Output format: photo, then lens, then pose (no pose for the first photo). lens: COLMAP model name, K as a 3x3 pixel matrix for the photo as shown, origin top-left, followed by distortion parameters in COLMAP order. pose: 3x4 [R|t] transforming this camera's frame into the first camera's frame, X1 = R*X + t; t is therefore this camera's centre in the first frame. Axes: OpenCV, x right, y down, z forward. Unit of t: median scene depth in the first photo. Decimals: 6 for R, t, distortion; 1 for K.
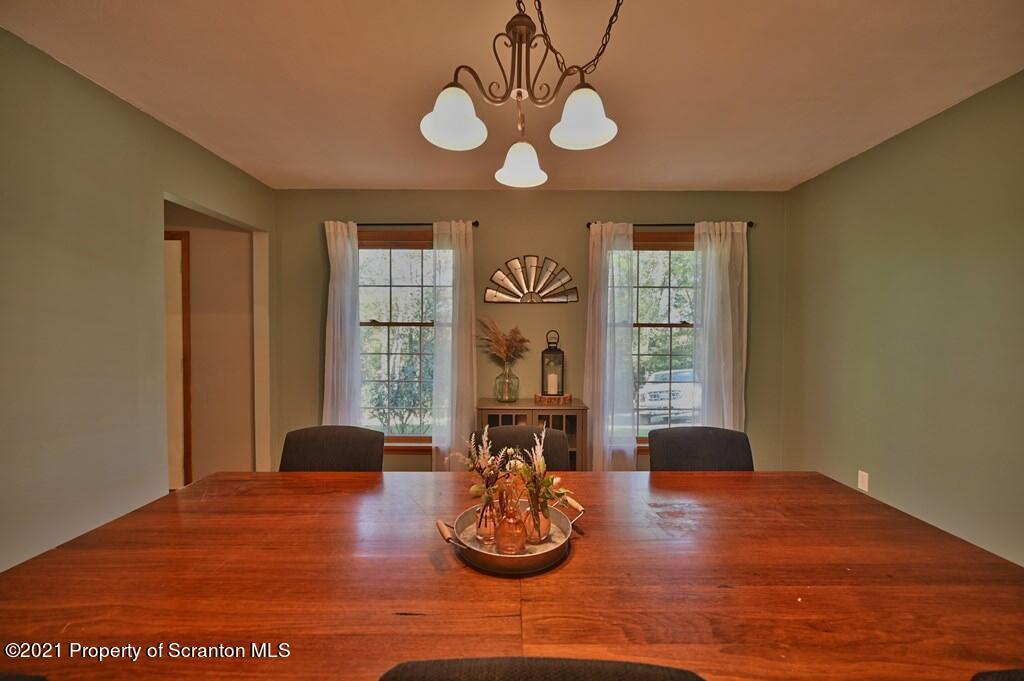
lens RADIAL K [[401.7, 0, 514.8], [0, 401.7, 335.4], [0, 0, 1]] dist [-0.001648, -0.000019]
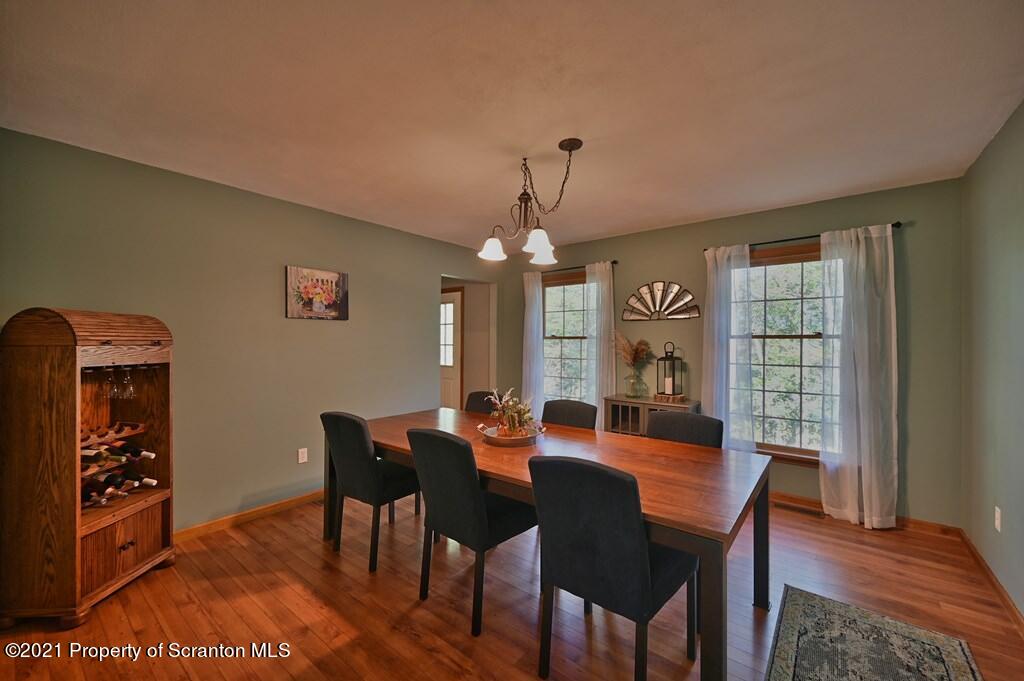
lens RADIAL K [[401.7, 0, 518.5], [0, 401.7, 339.6], [0, 0, 1]] dist [-0.001648, -0.000019]
pose [[0.786666, -0.005278, -0.617356, 0.469590], [-0.003799, 0.999903, -0.013389, -0.001212], [0.617367, 0.012878, 0.786570, -0.239043]]
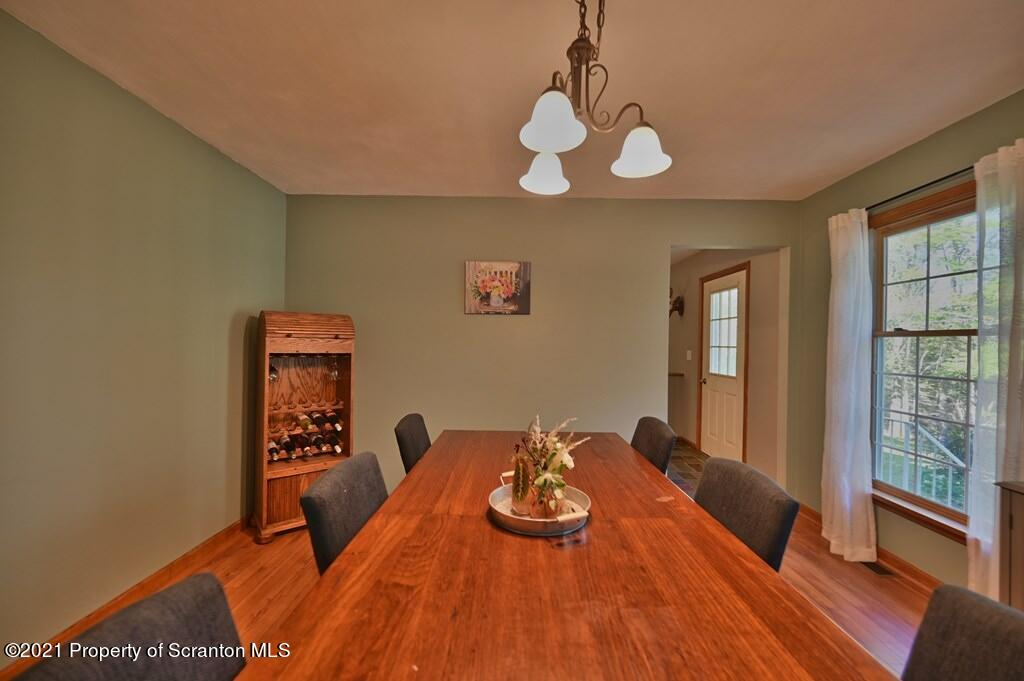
lens RADIAL K [[401.7, 0, 517.1], [0, 401.7, 338.7], [0, 0, 1]] dist [-0.001648, -0.000019]
pose [[-0.002276, -0.011716, -0.999929, 0.397427], [-0.021003, 0.999711, -0.011666, 0.004226], [0.999777, 0.020975, -0.002522, 0.313846]]
